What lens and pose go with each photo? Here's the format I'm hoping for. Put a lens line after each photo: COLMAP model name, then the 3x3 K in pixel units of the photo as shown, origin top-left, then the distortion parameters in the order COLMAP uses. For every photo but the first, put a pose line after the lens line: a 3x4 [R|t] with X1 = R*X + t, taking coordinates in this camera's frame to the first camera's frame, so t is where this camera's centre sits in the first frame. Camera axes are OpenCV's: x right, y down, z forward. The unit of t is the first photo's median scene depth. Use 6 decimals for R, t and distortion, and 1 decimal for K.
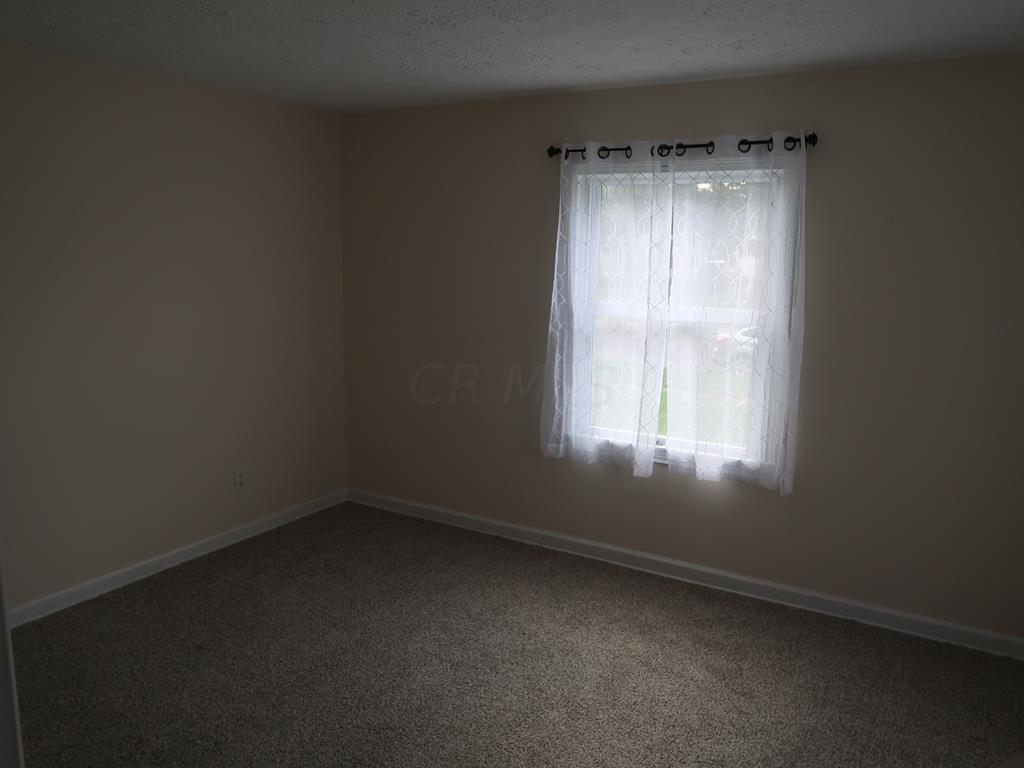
lens RADIAL K [[861.6, 0, 510.2], [0, 861.6, 382.7], [0, 0, 1]] dist [-0.006577, -0.003809]
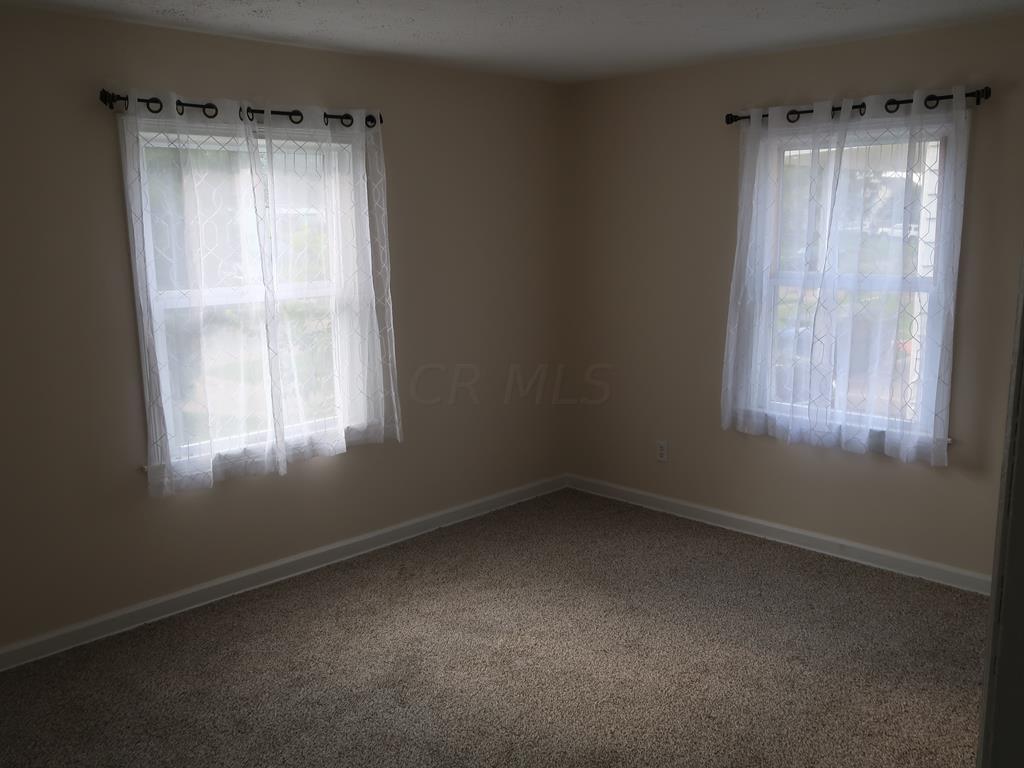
lens RADIAL K [[903.6, 0, 509.8], [0, 903.6, 387.0], [0, 0, 1]] dist [0.012624, 0.002204]
pose [[0.213104, -0.184575, 0.959437, -0.730970], [0.197078, 0.969929, 0.142820, -0.073223], [-0.956947, 0.158648, 0.243072, 0.552452]]
